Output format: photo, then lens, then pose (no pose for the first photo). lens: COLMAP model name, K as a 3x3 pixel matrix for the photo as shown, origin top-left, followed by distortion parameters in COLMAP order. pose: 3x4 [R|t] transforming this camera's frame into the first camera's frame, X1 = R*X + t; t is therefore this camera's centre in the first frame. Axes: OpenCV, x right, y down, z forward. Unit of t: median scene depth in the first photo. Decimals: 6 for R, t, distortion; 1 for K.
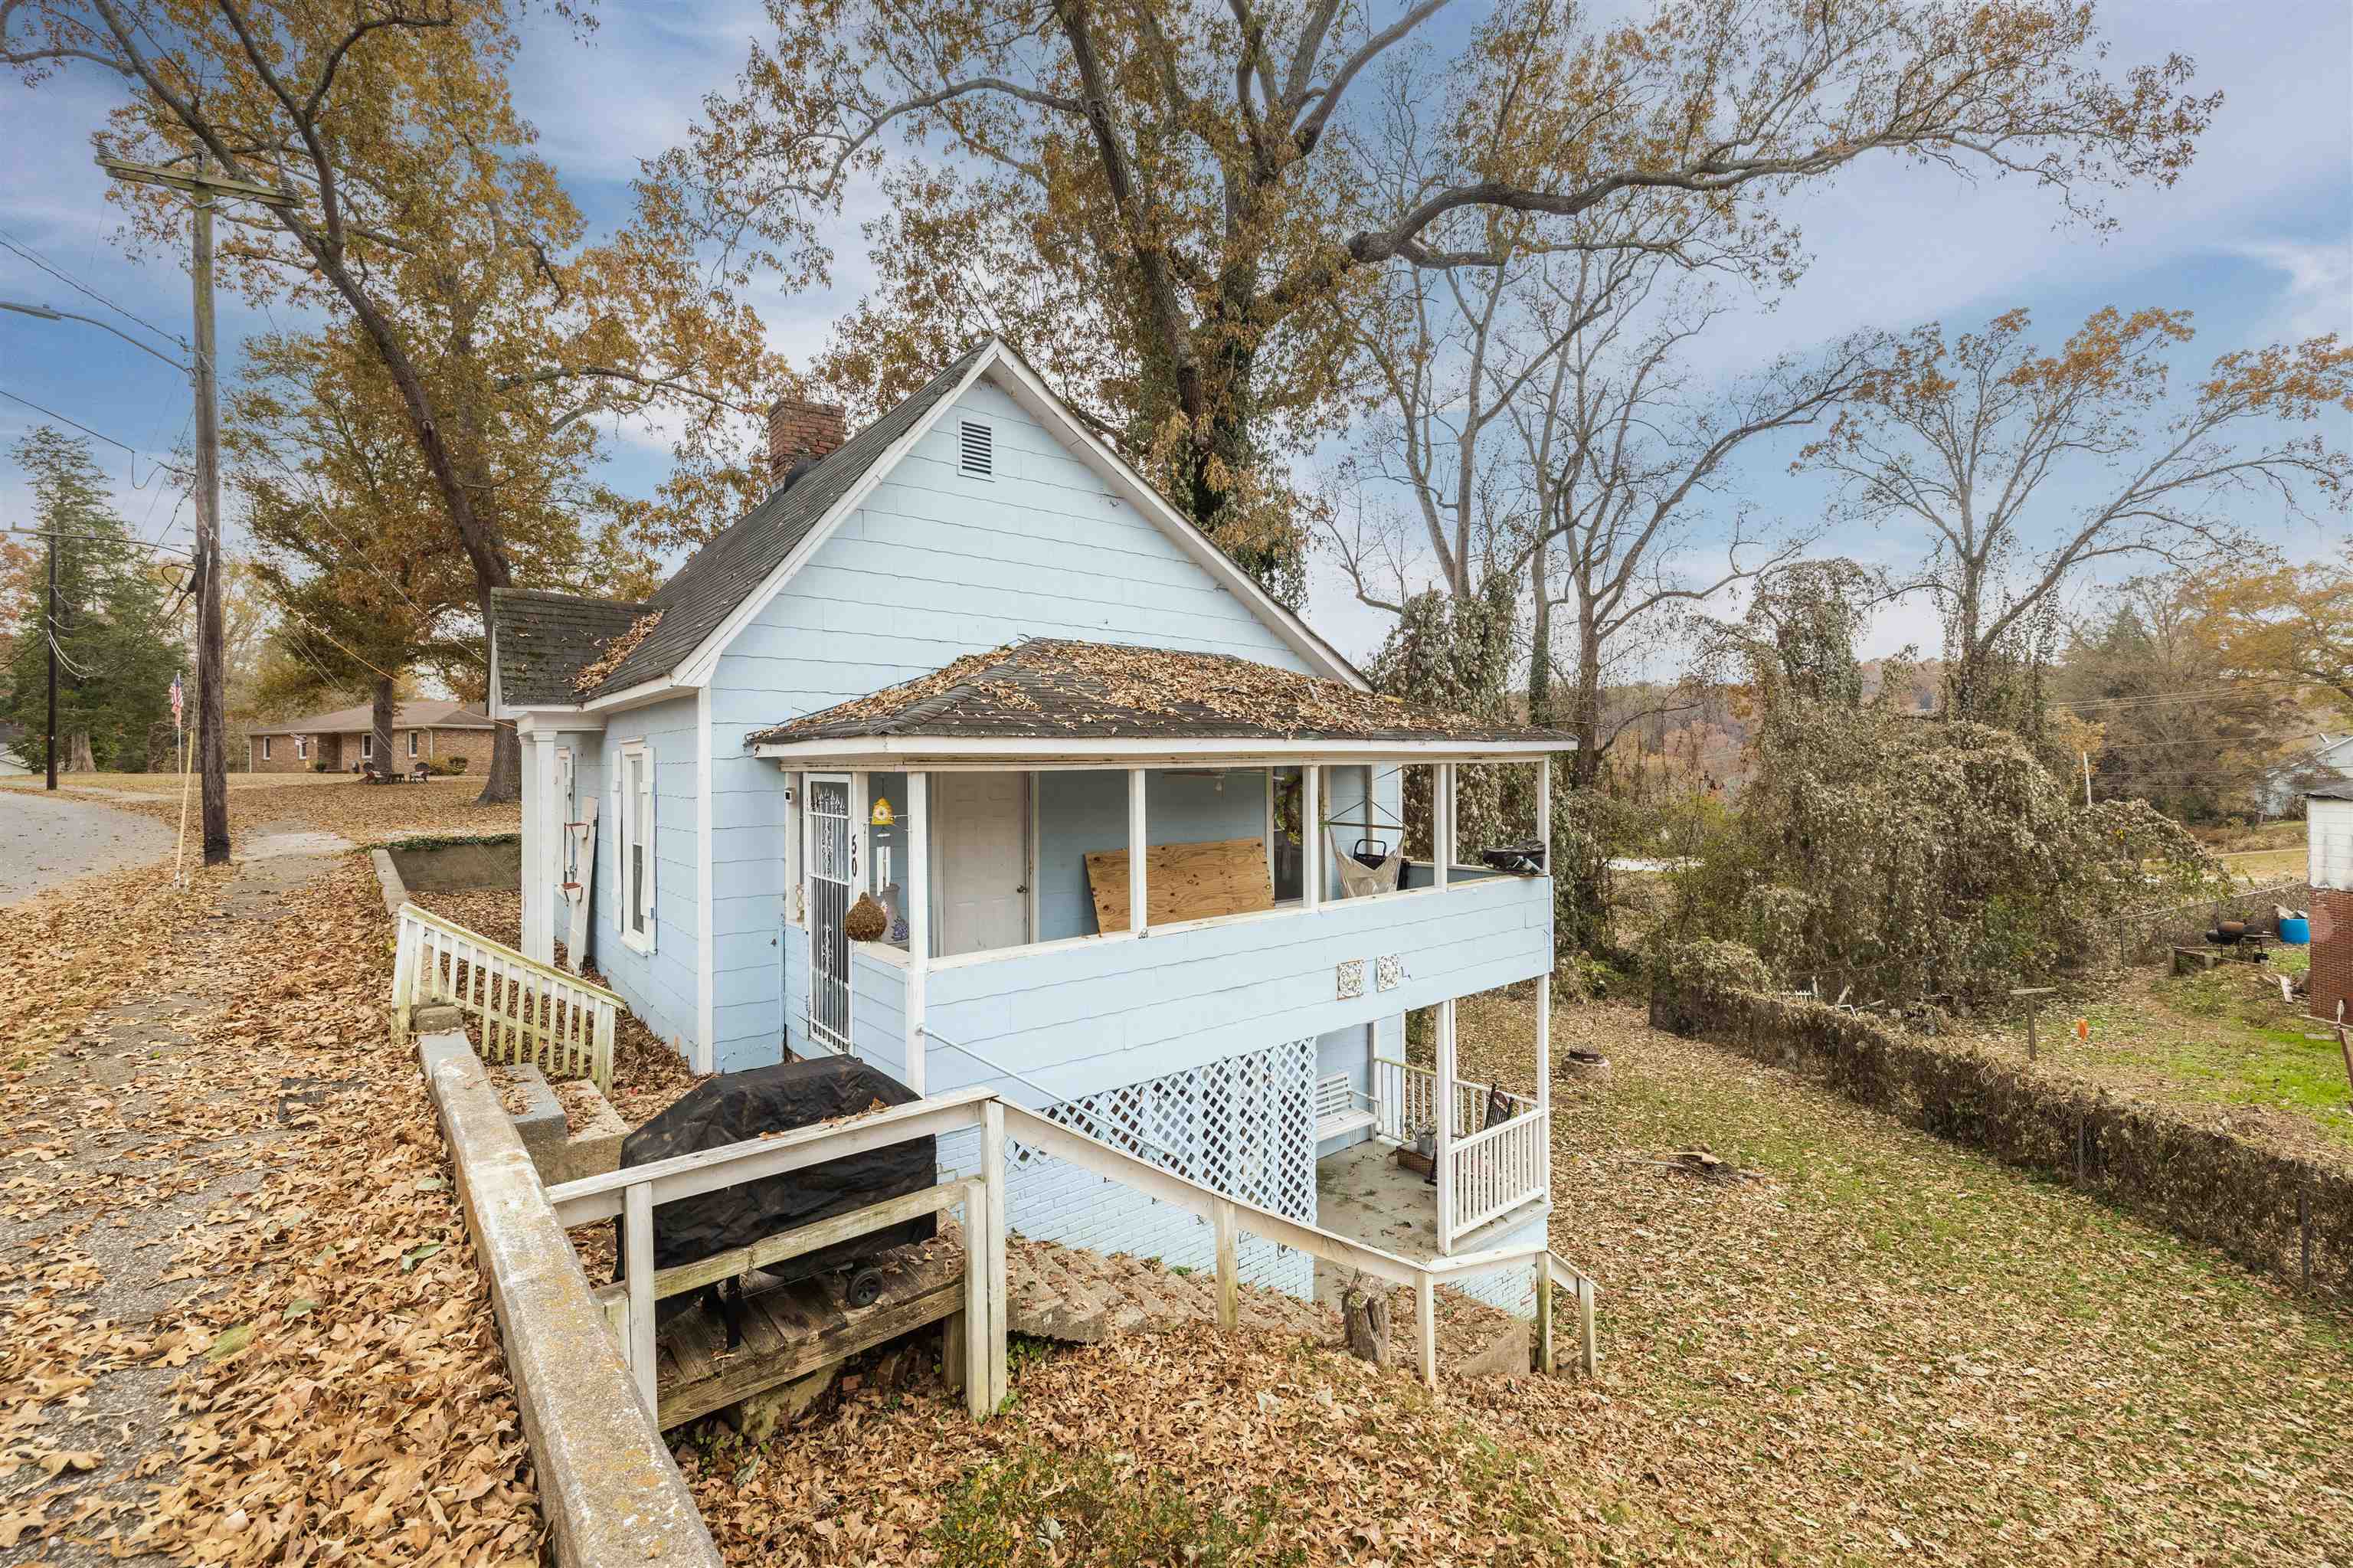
lens RADIAL K [[990.4, 0, 1176.5], [0, 990.4, 784.0], [0, 0, 1]] dist [0.000734, 0.000117]
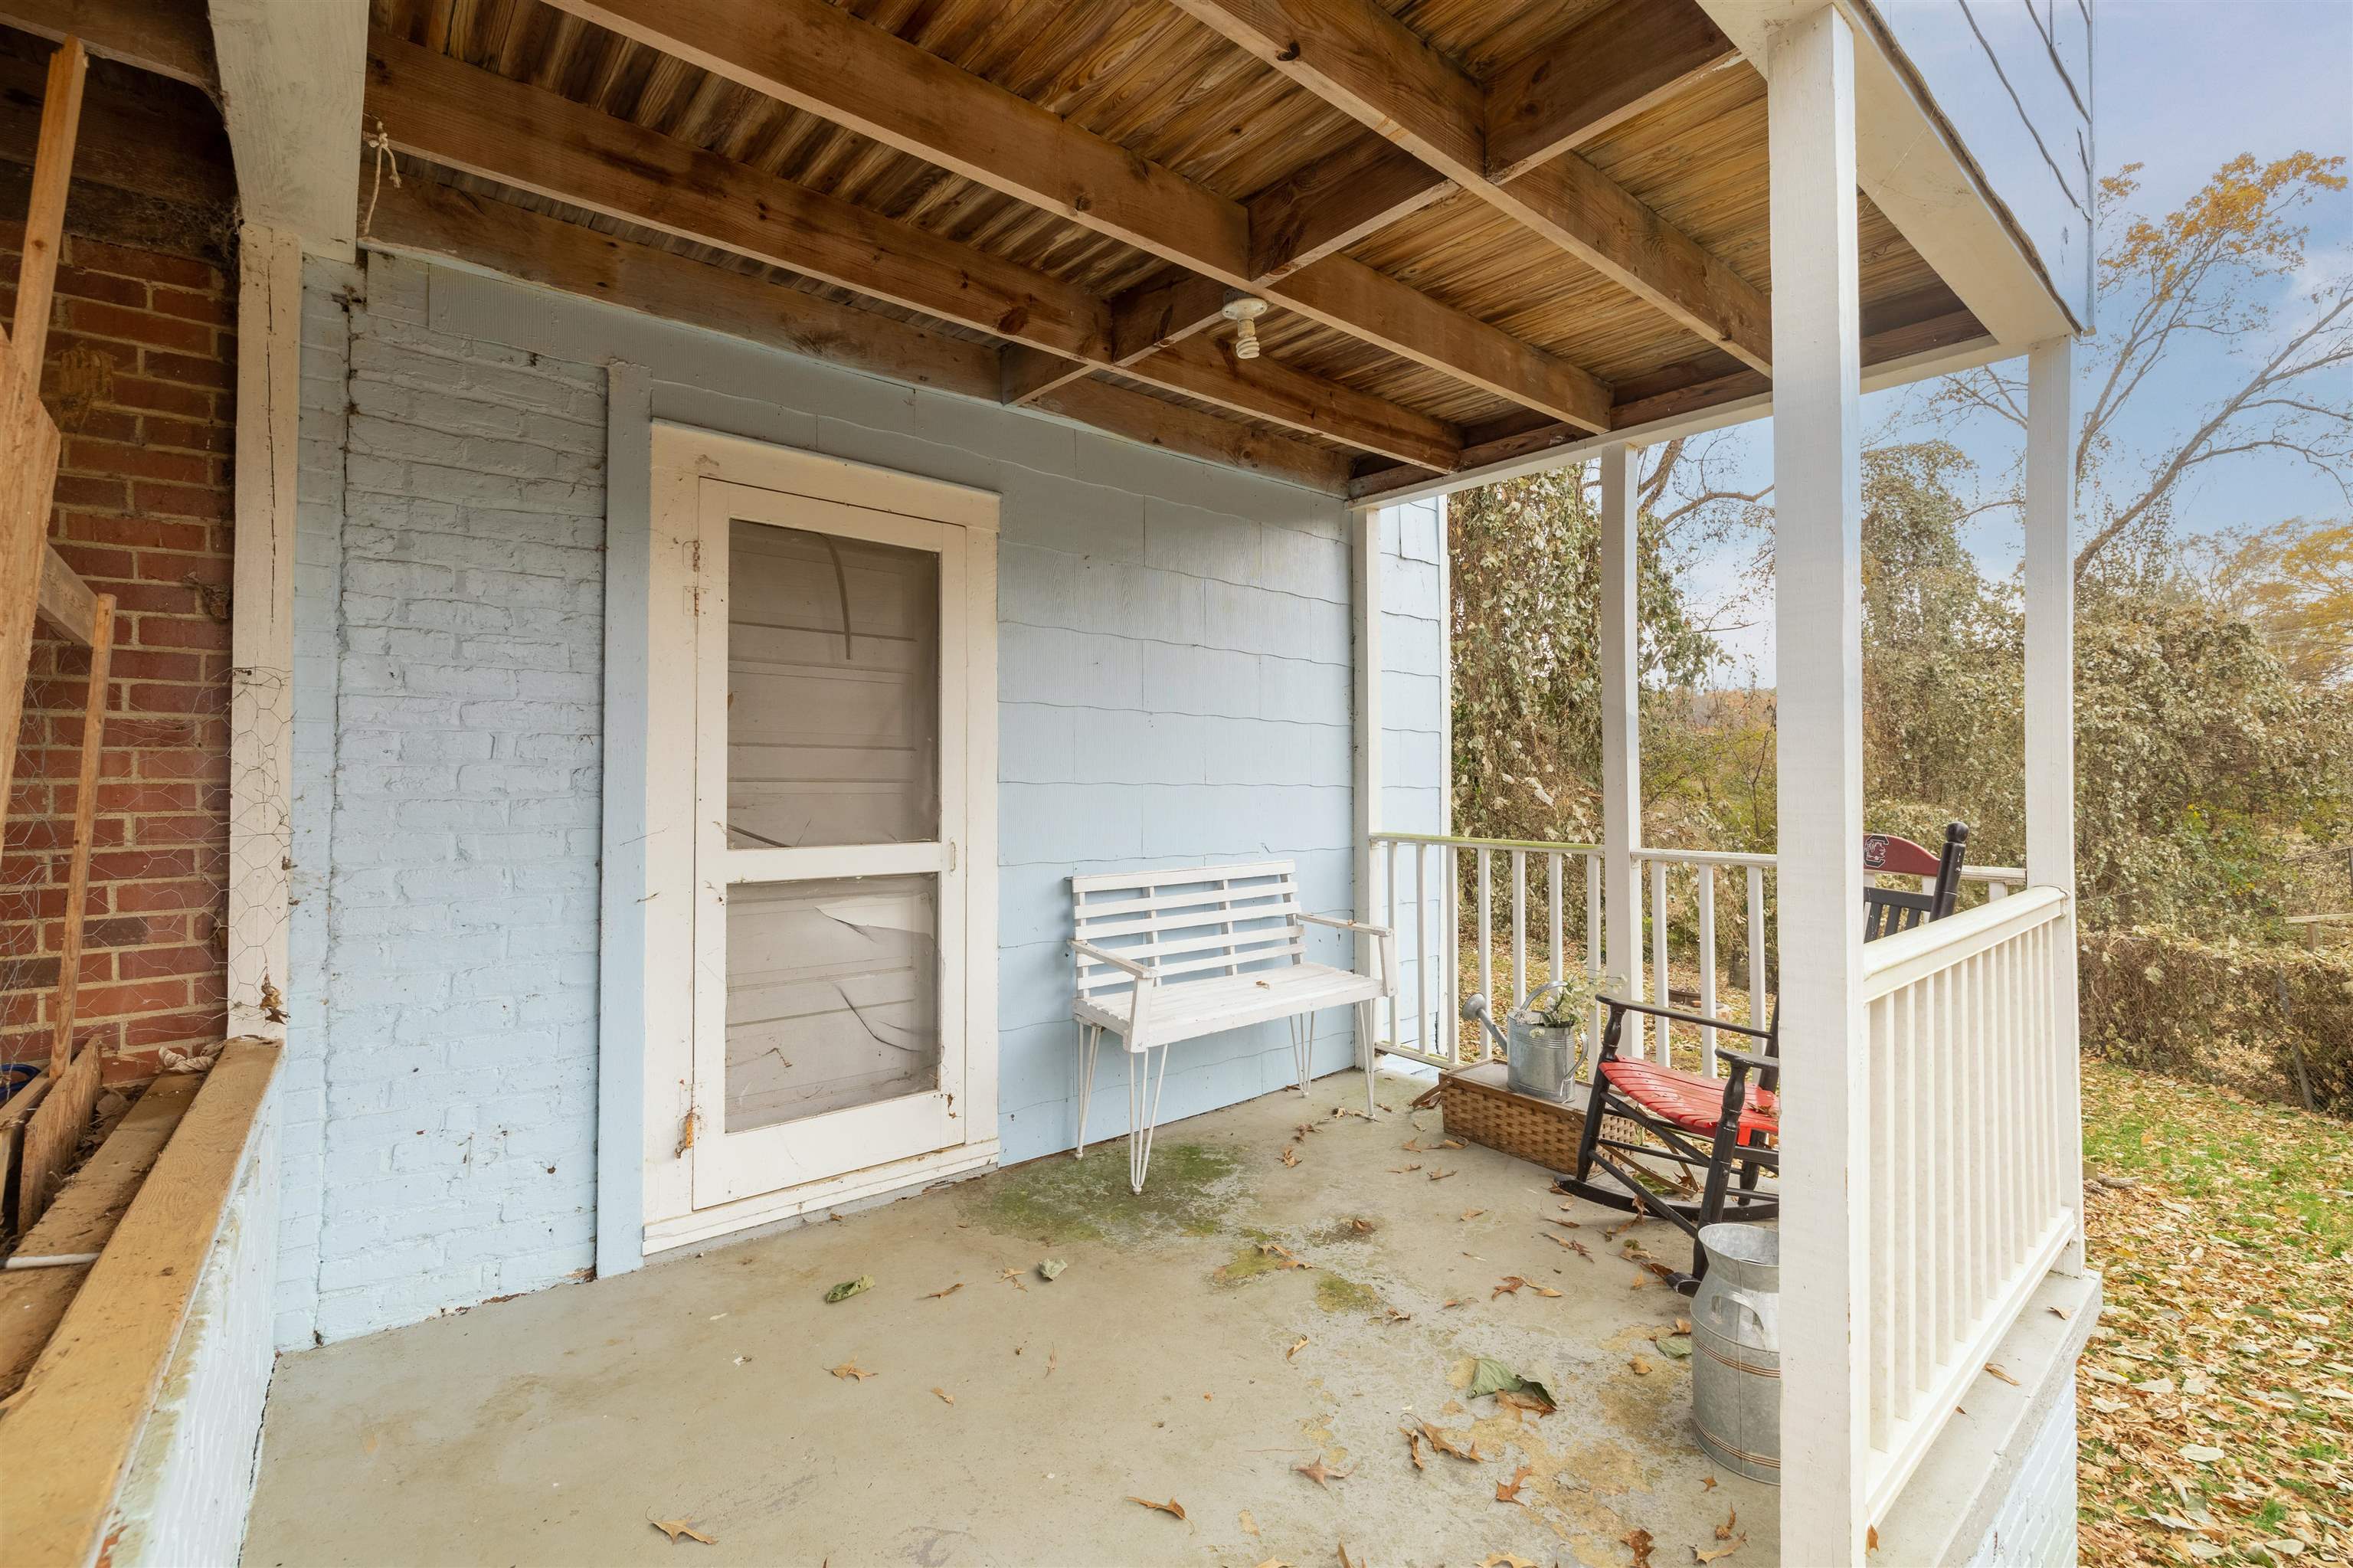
lens RADIAL K [[1035.9, 0, 1176.5], [0, 1035.9, 784.0], [0, 0, 1]] dist [-0.000242, 0.000249]
pose [[0.999739, 0.010166, 0.020479, 0.047986], [-0.010245, 0.999941, 0.003733, 0.099594], [-0.020440, -0.003942, 0.999783, 0.246111]]
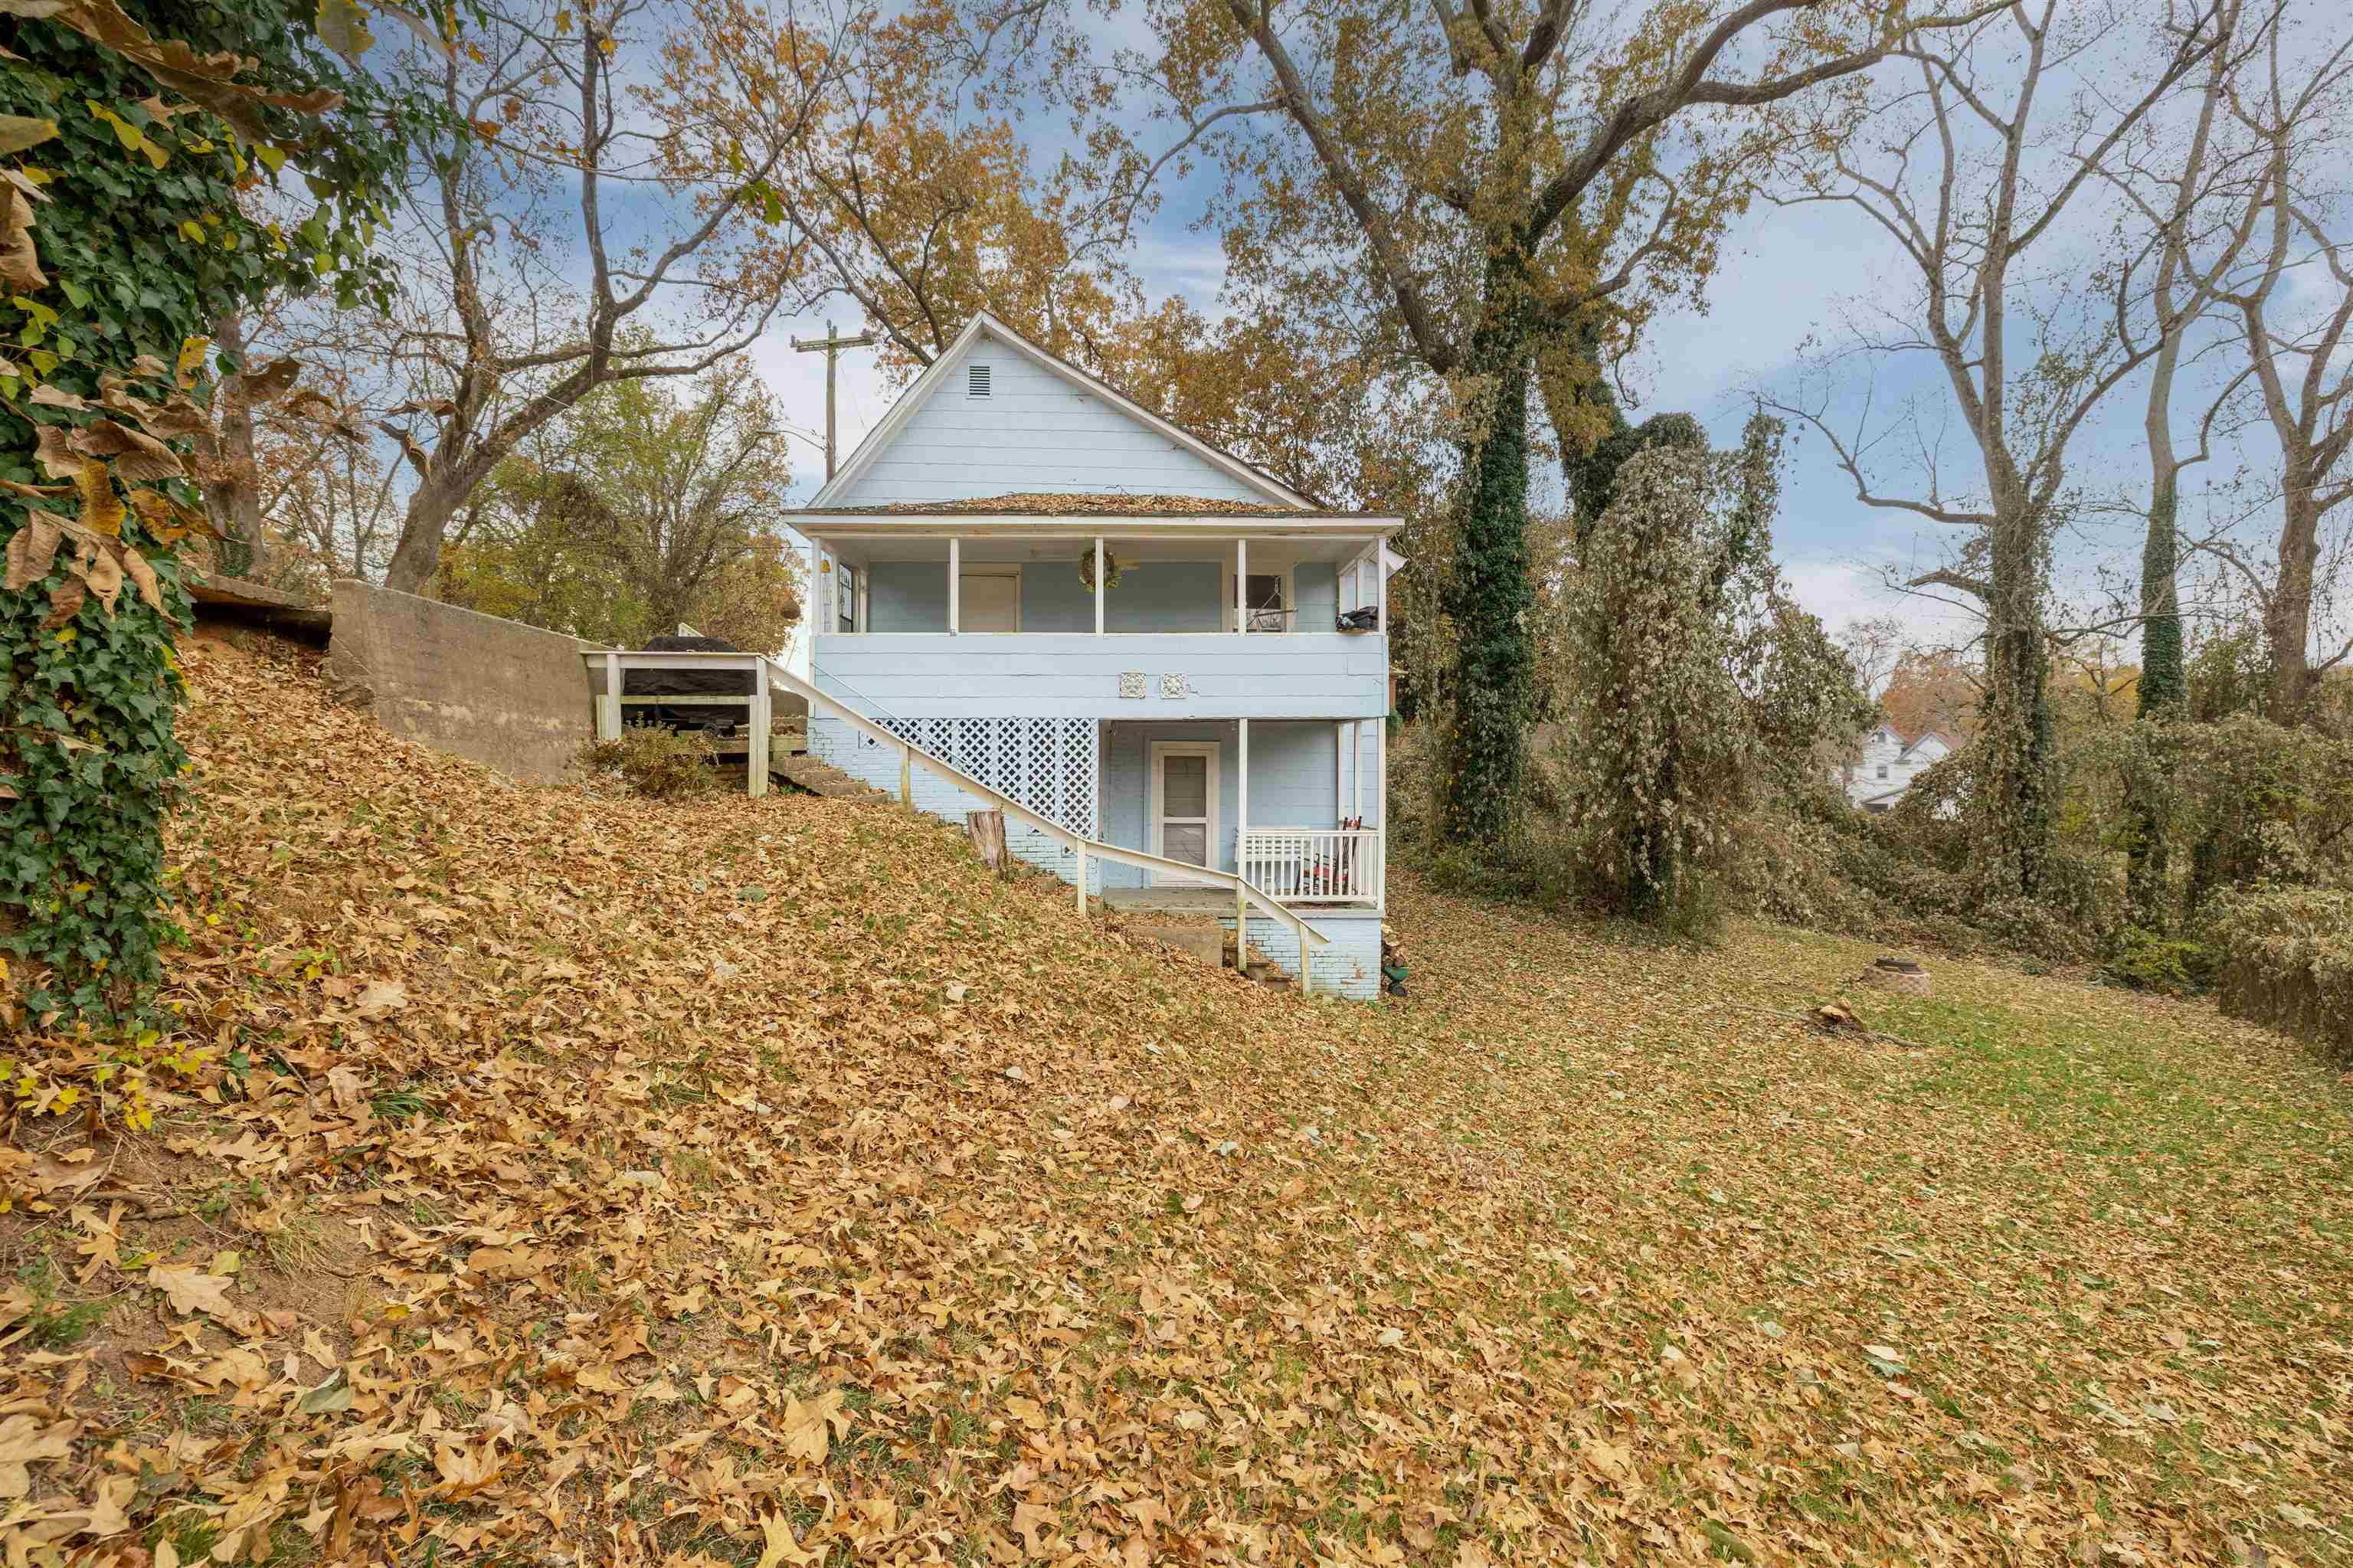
lens RADIAL K [[990.4, 0, 1176.5], [0, 990.4, 784.0], [0, 0, 1]] dist [0.000734, 0.000117]
pose [[0.808074, 0.008380, -0.589021, 0.383423], [-0.014567, 0.999877, -0.005760, 0.123973], [0.588901, 0.013235, 0.808097, -0.046618]]
